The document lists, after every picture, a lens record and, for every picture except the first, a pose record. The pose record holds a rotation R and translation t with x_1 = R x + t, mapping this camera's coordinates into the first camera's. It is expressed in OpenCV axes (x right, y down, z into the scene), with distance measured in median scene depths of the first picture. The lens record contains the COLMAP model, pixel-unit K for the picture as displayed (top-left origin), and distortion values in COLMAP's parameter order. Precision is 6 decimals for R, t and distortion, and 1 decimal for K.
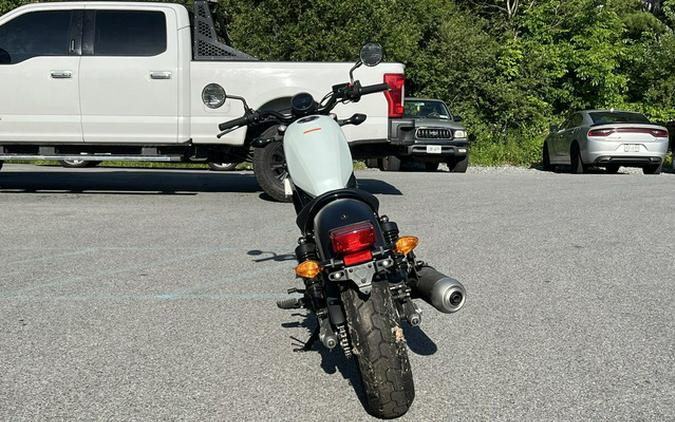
lens RADIAL K [[854.7, 0, 347.4], [0, 854.7, 235.6], [0, 0, 1]] dist [0.172477, -0.639867]
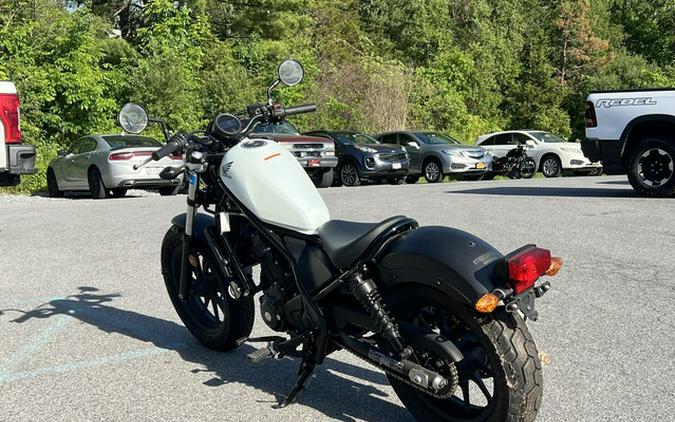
lens RADIAL K [[857.4, 0, 338.4], [0, 857.4, 233.5], [0, 0, 1]] dist [0.165407, -0.588124]
pose [[0.811180, -0.079437, 0.579376, -0.080022], [0.097017, 0.995283, 0.000628, -0.005840], [-0.576693, 0.055700, 0.815060, 0.037988]]
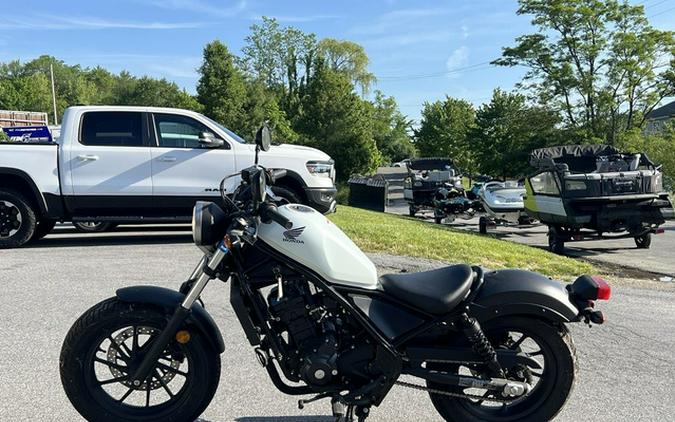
lens RADIAL K [[857.4, 0, 338.4], [0, 857.4, 233.5], [0, 0, 1]] dist [0.165407, -0.588124]
pose [[-0.029224, -0.068344, 0.997234, -0.154725], [0.138146, 0.987810, 0.071746, -0.027514], [-0.989981, 0.139860, -0.019426, 0.159538]]
